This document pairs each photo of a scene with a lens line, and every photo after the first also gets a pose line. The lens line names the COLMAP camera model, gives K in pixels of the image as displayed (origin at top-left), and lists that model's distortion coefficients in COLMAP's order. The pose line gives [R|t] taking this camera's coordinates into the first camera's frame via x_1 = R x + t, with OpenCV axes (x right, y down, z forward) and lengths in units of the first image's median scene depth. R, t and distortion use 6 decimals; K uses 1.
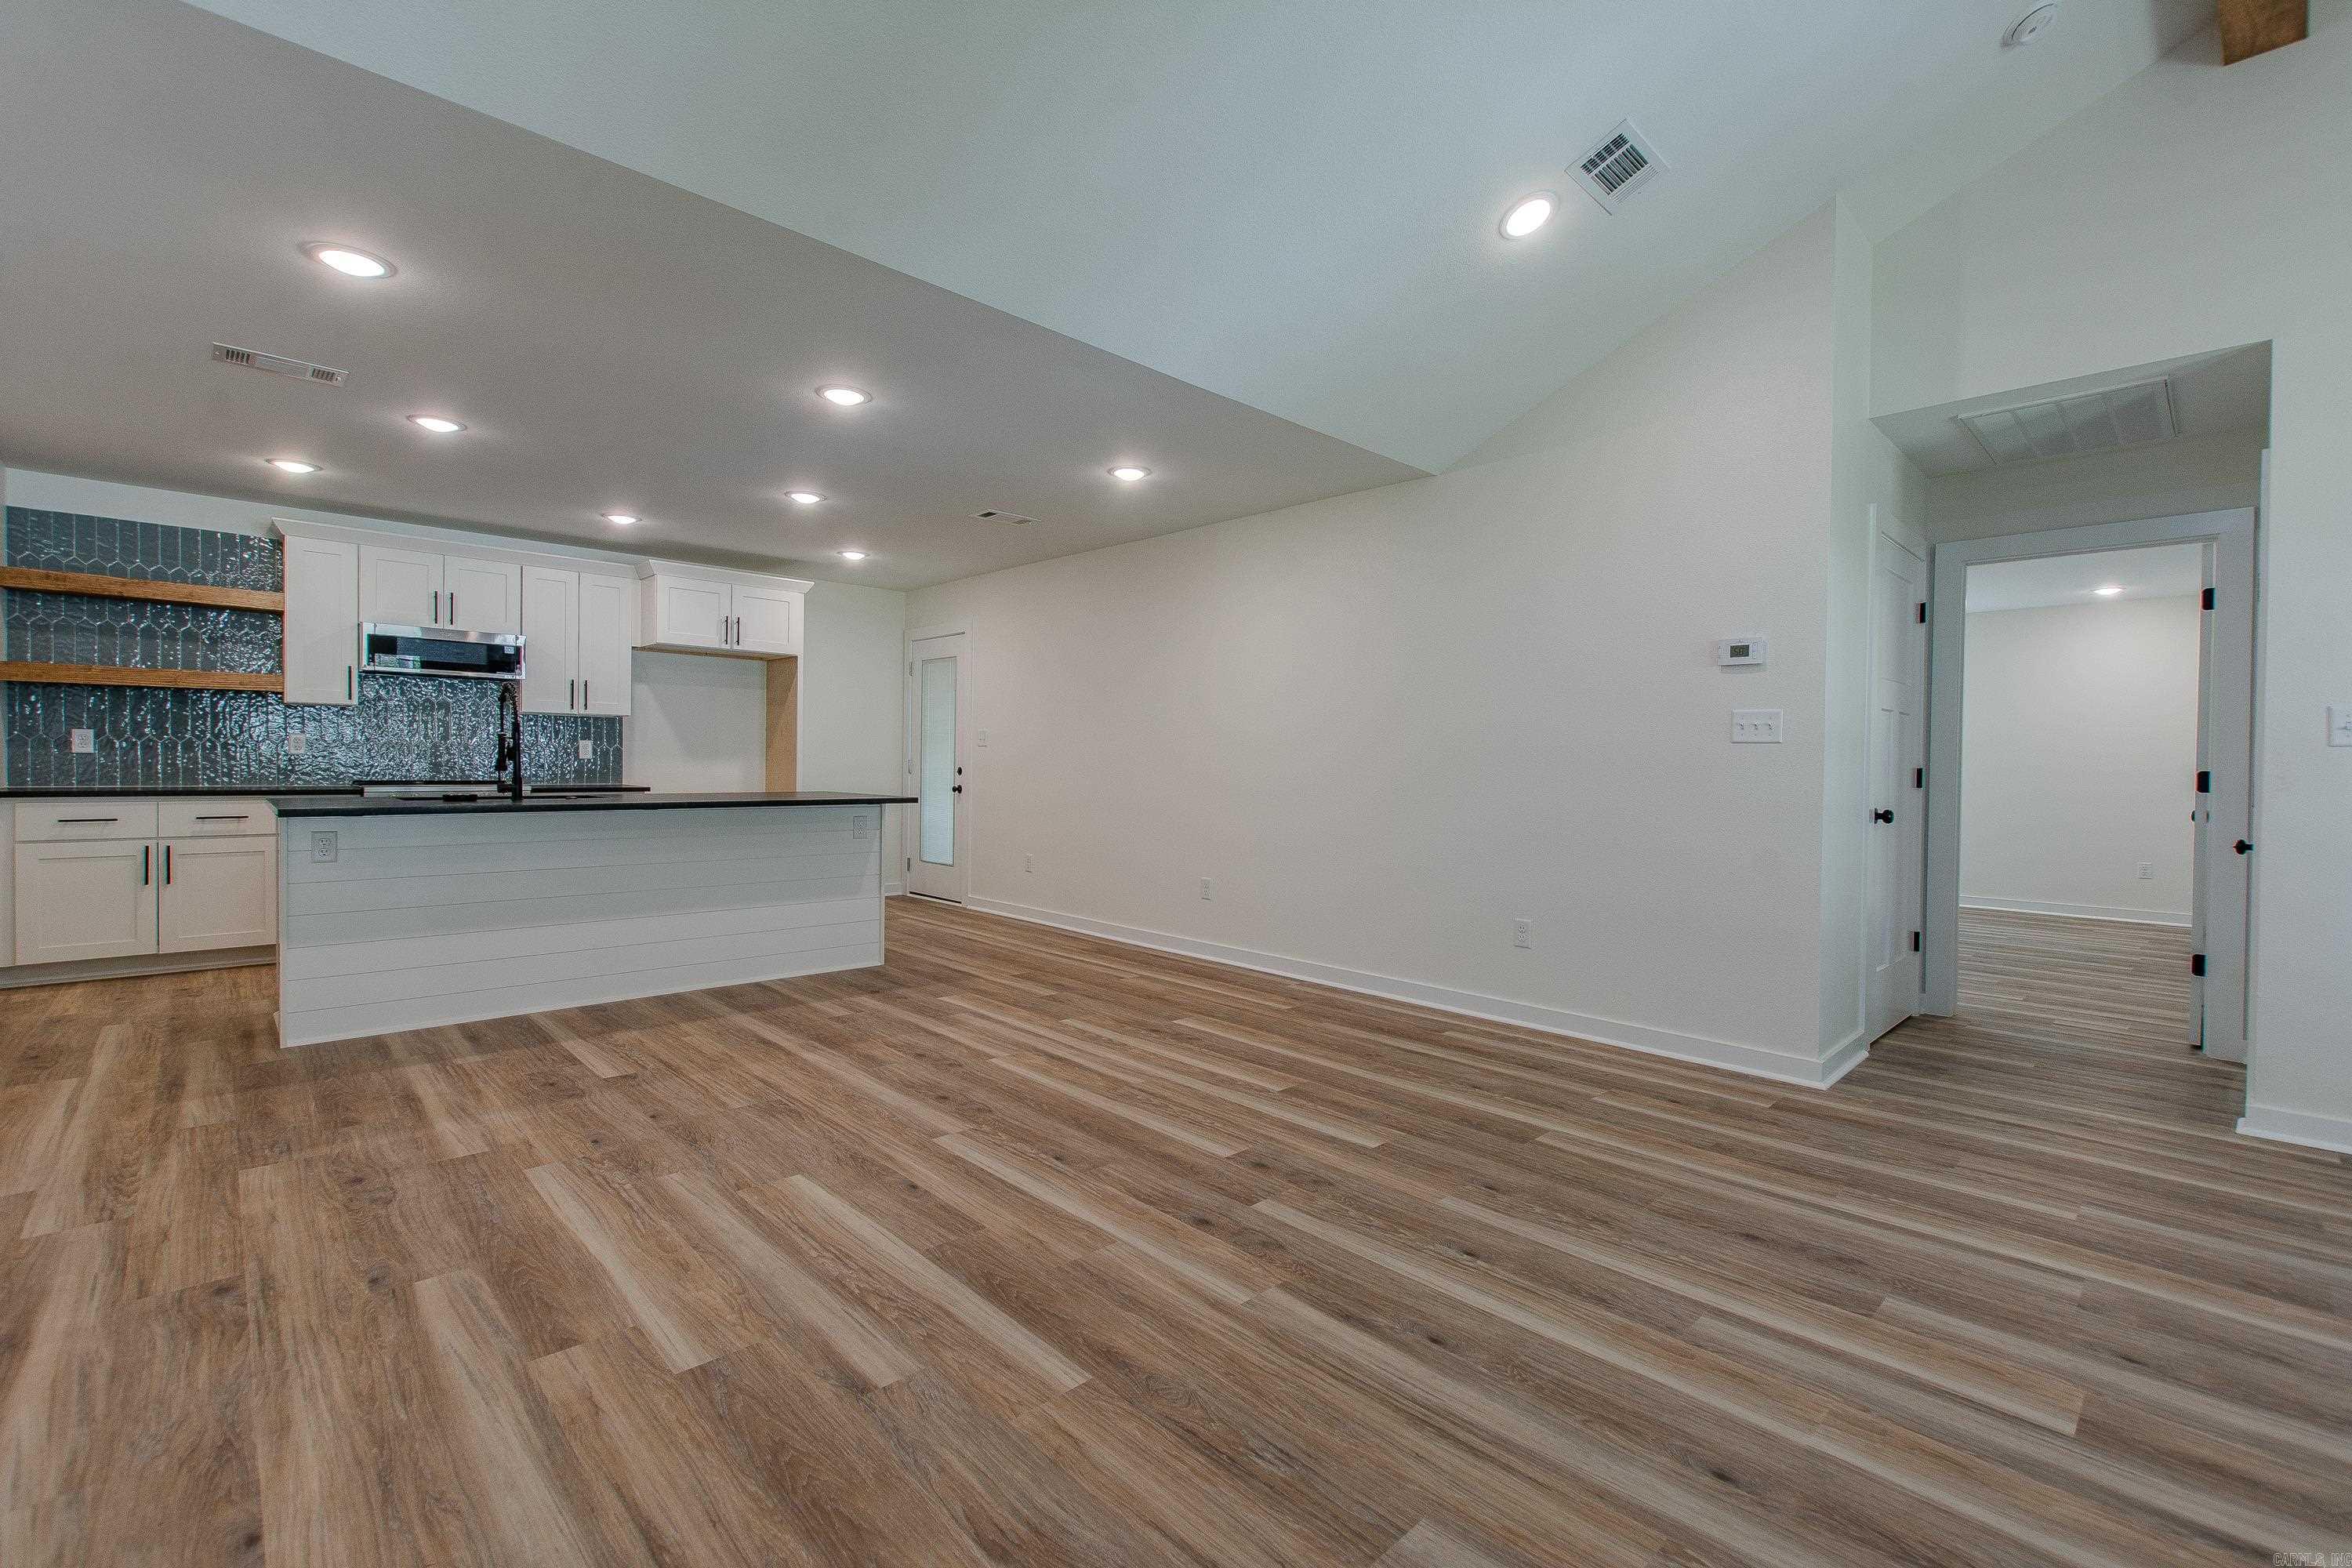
lens RADIAL K [[1014.9, 0, 1187.0], [0, 1014.9, 778.6], [0, 0, 1]] dist [0.007270, -0.003821]
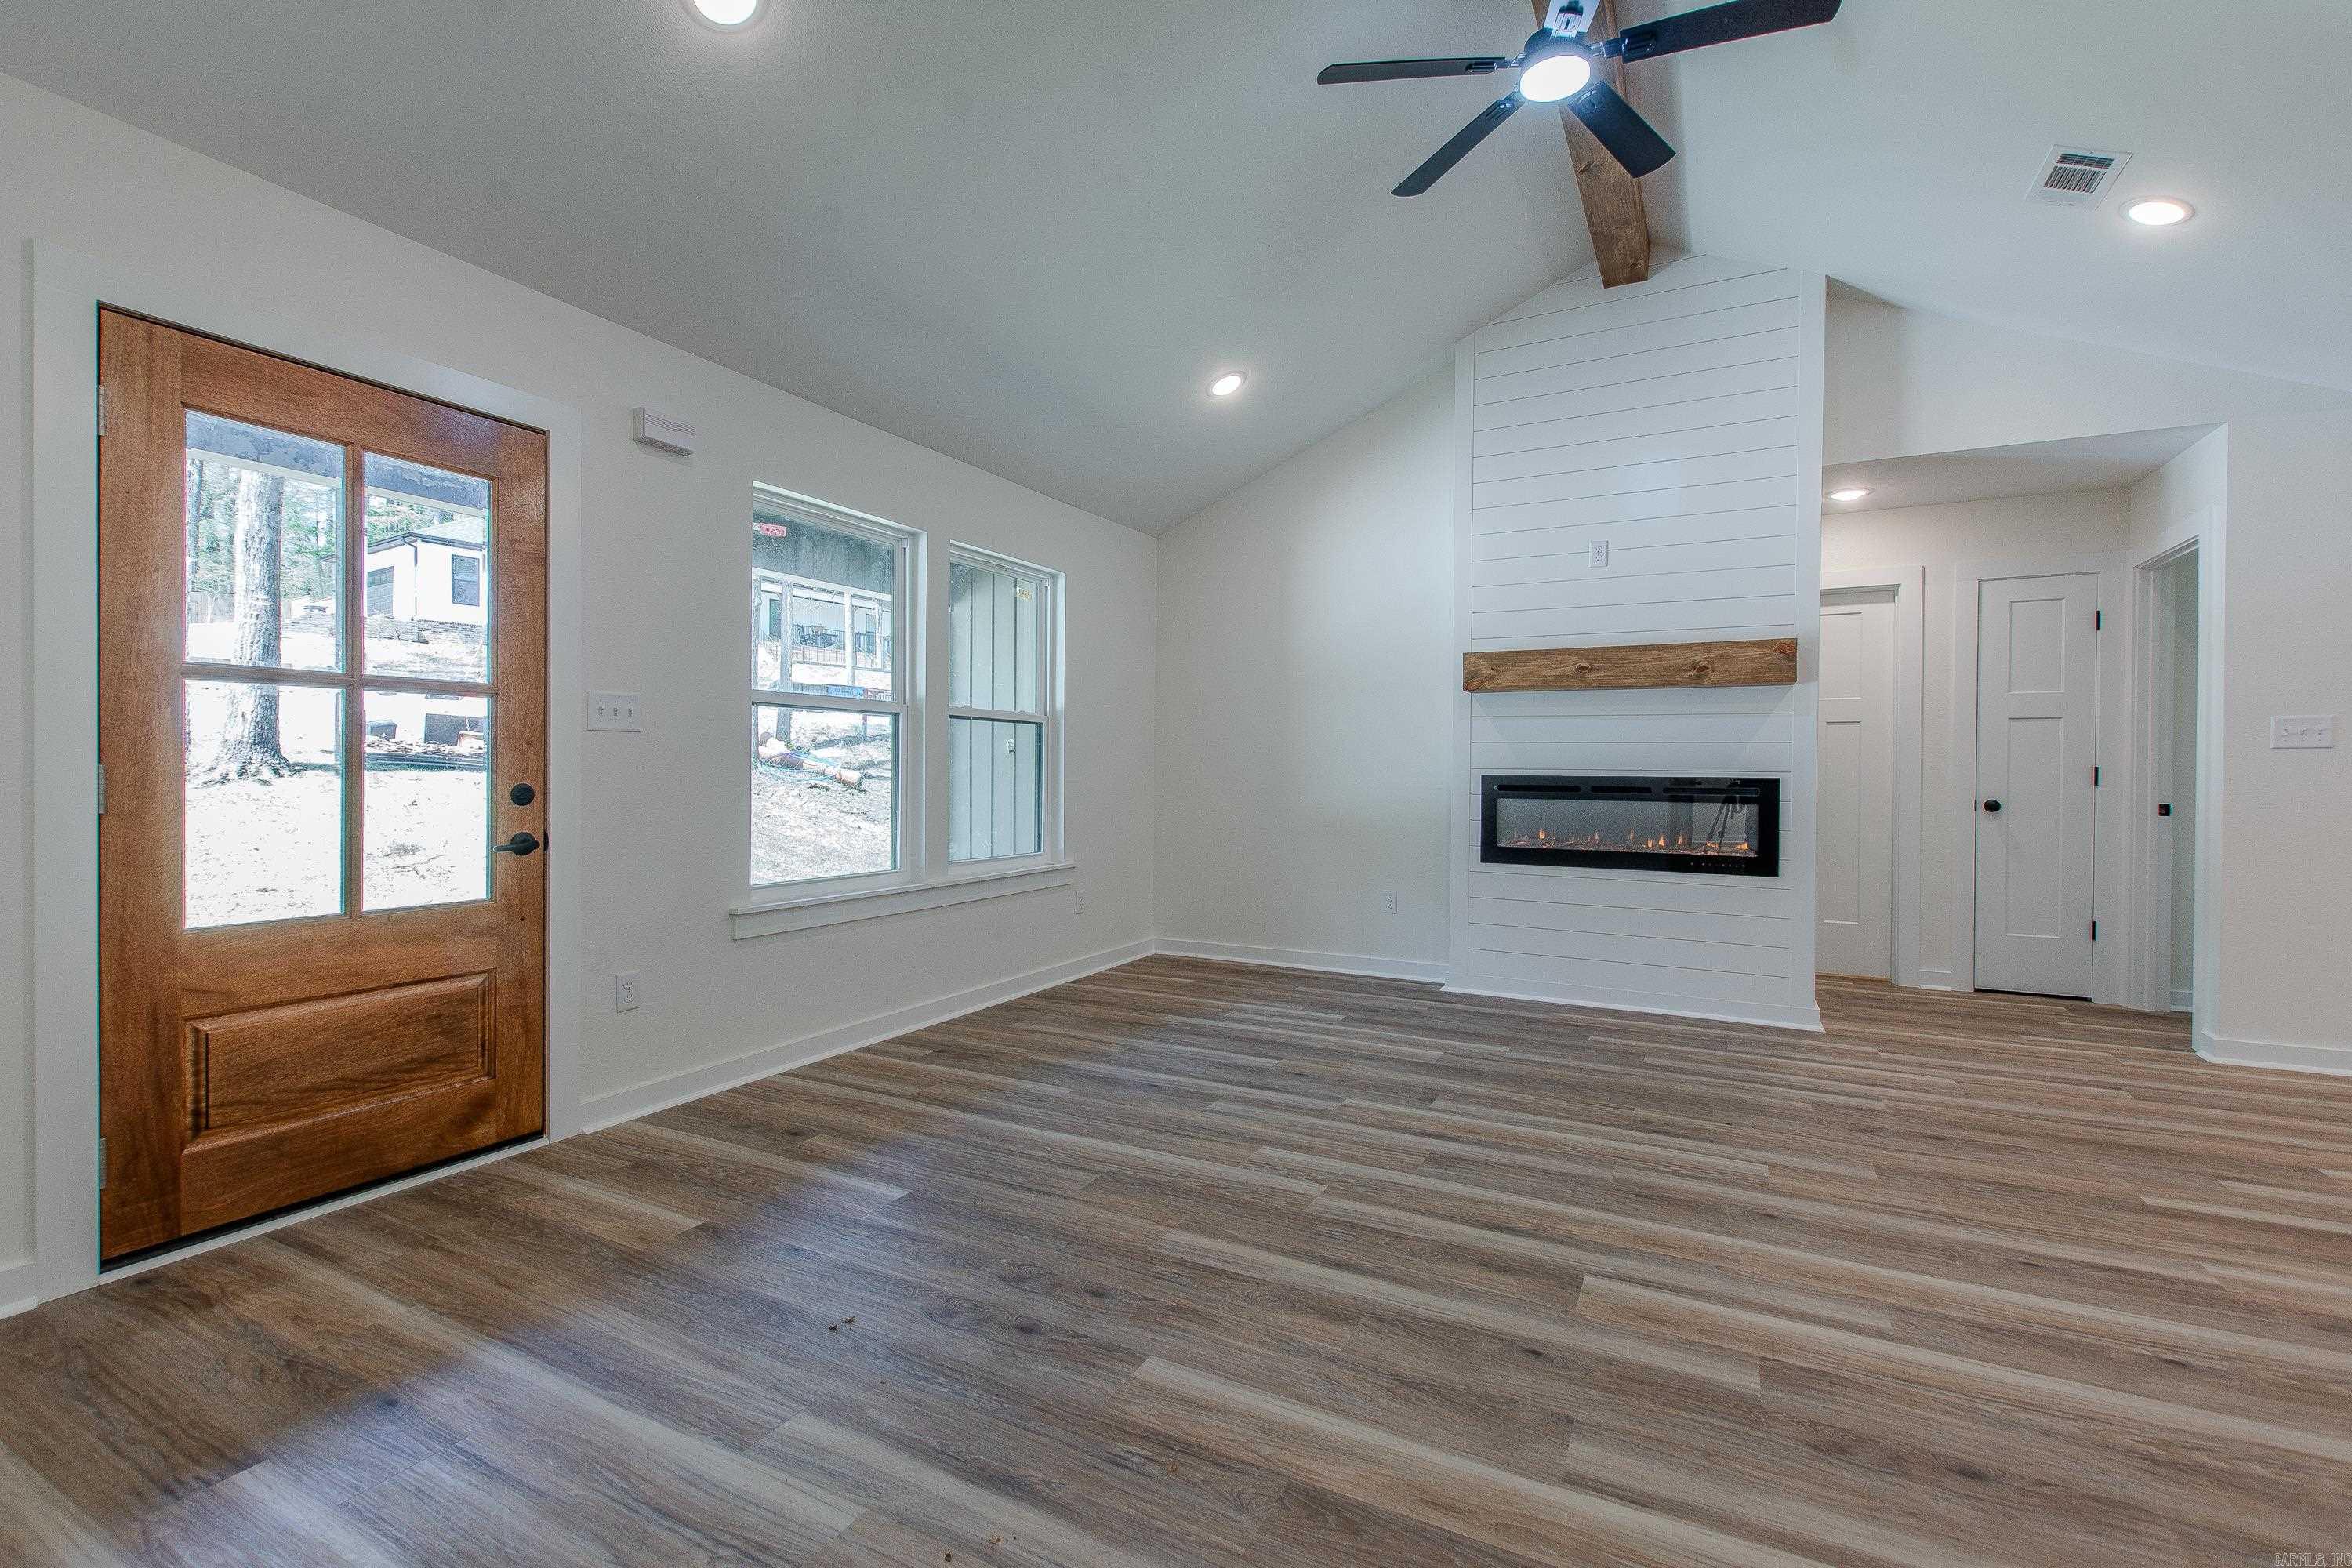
lens RADIAL K [[1027.9, 0, 1187.9], [0, 1027.9, 778.6], [0, 0, 1]] dist [0.008967, -0.004215]
pose [[-0.947428, -0.016560, -0.319541, 0.844263], [-0.023512, 0.999563, 0.017909, -0.002573], [0.319105, 0.024480, -0.947403, 0.979474]]
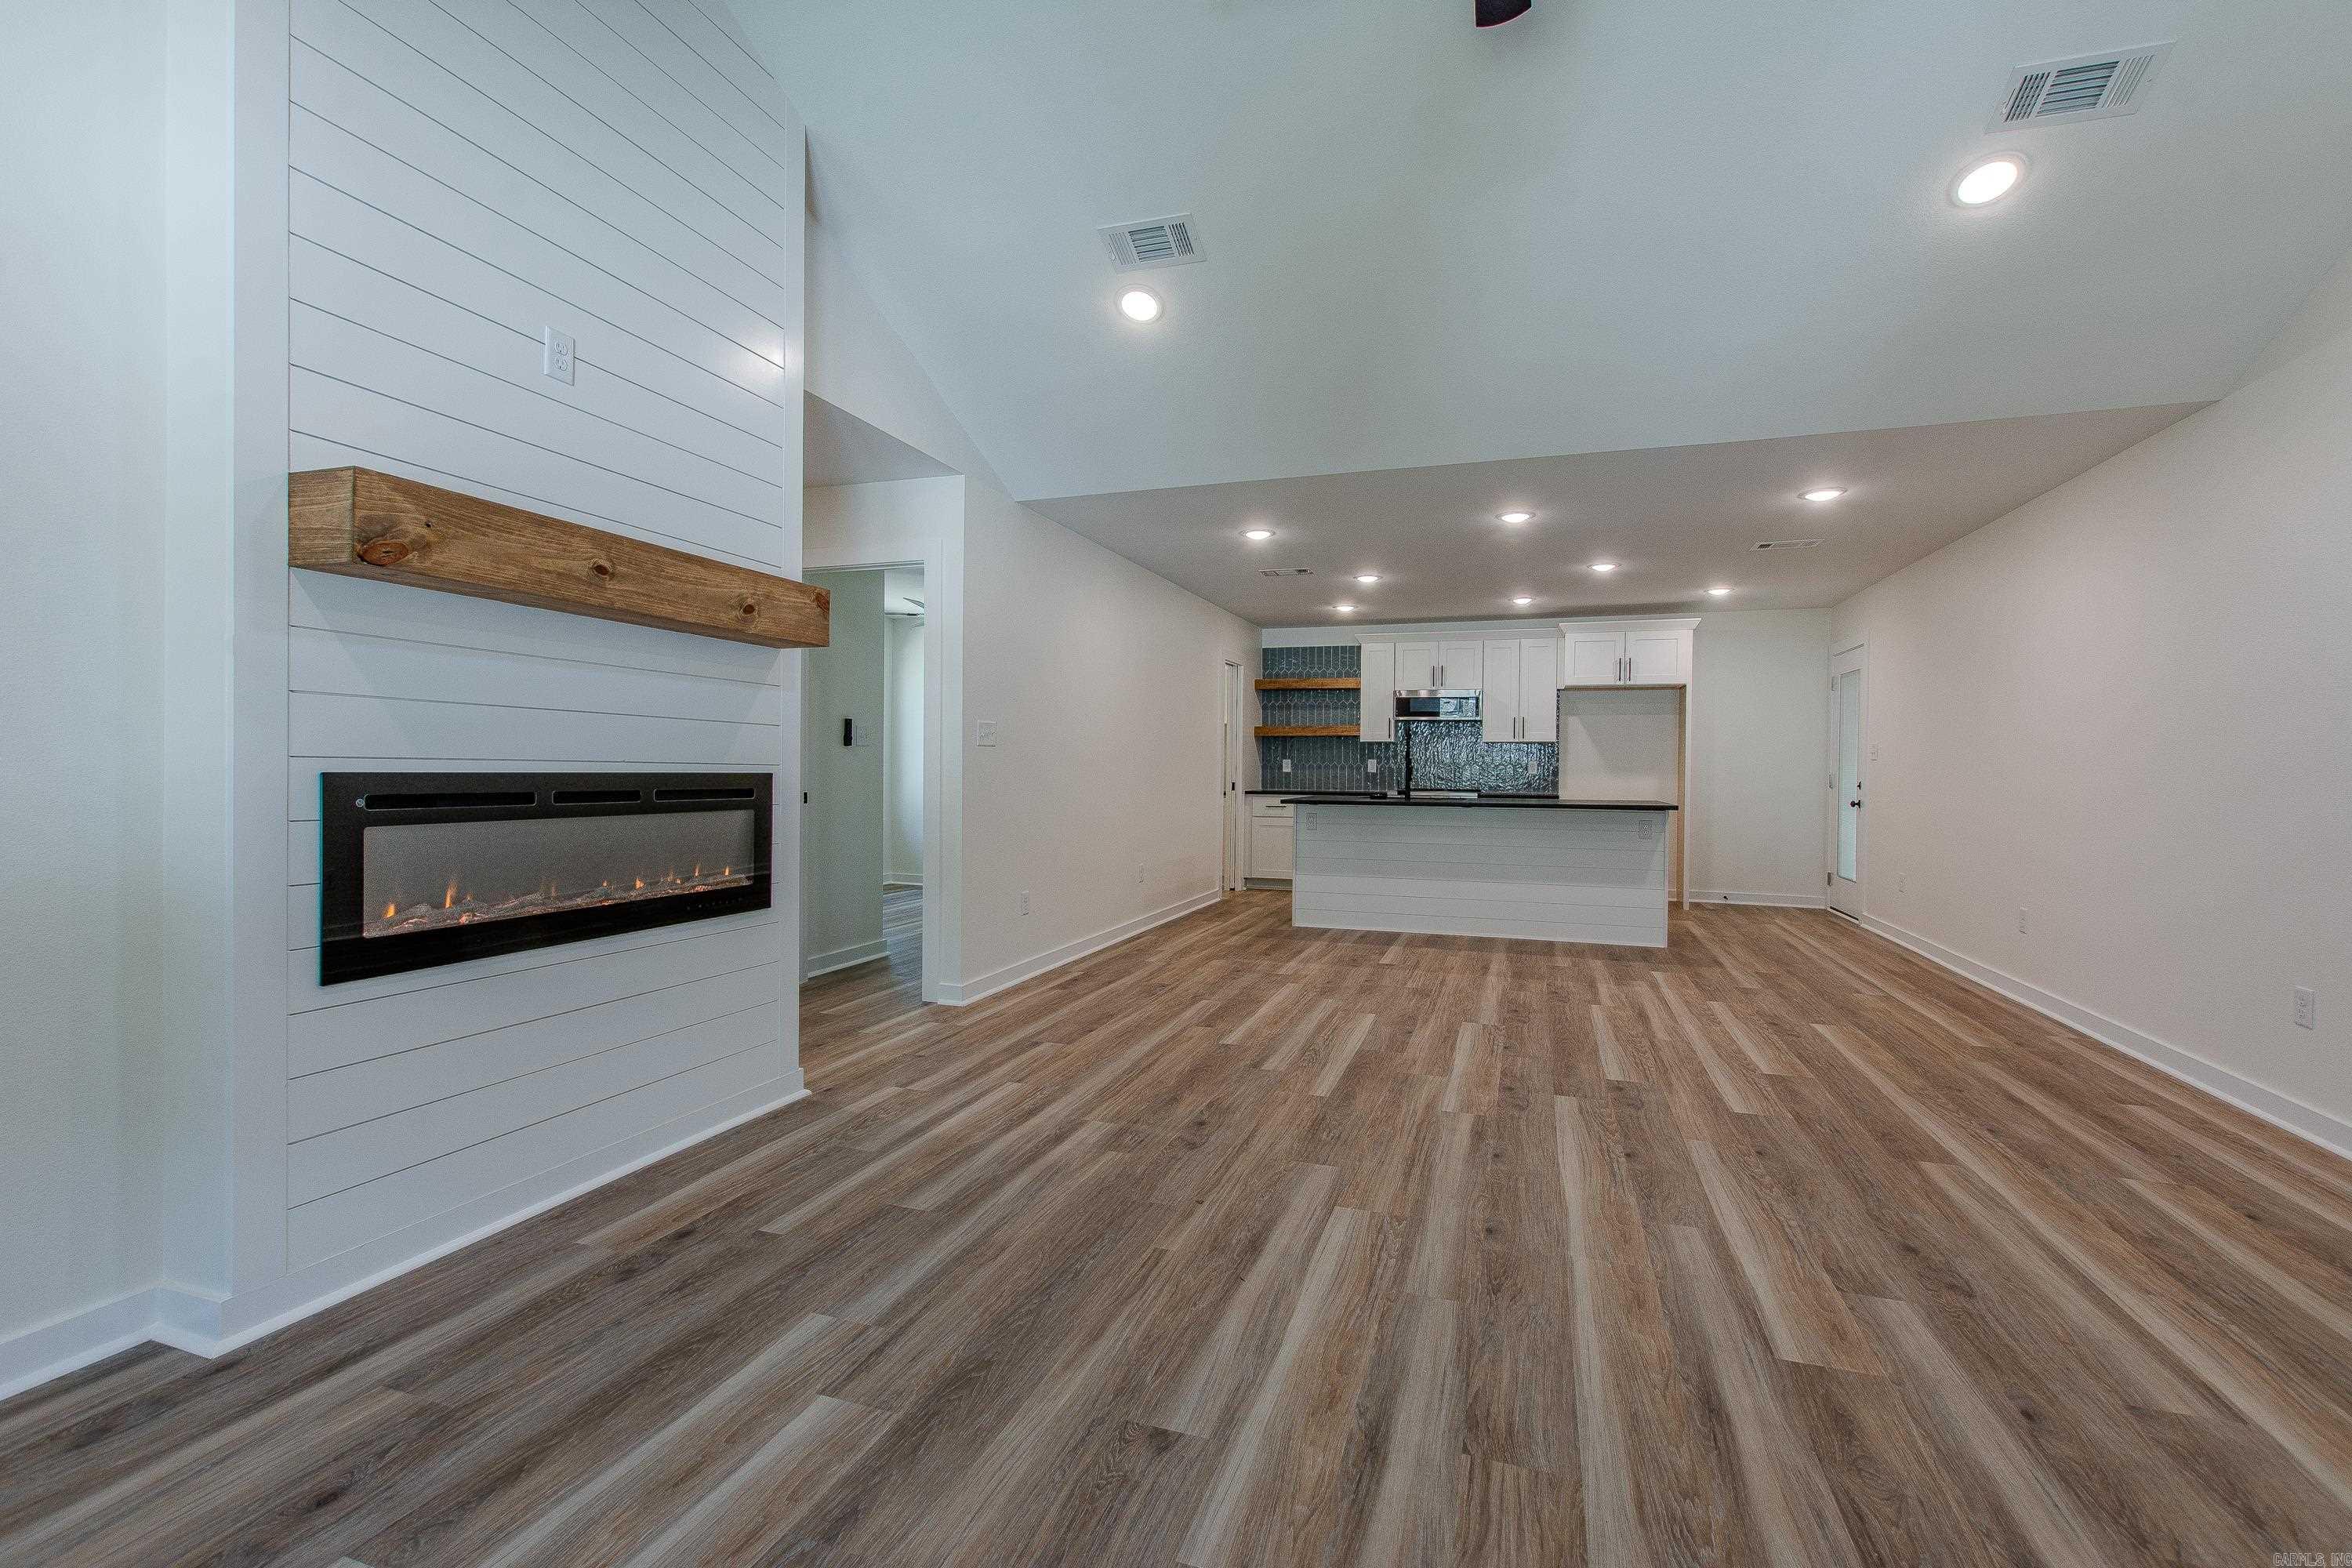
lens RADIAL K [[1014.9, 0, 1187.0], [0, 1014.9, 778.6], [0, 0, 1]] dist [0.007270, -0.003821]
pose [[0.459746, -0.000604, -0.888050, 0.741915], [-0.015415, 0.999844, -0.008660, 0.009201], [0.887917, 0.017670, 0.459665, -0.056228]]
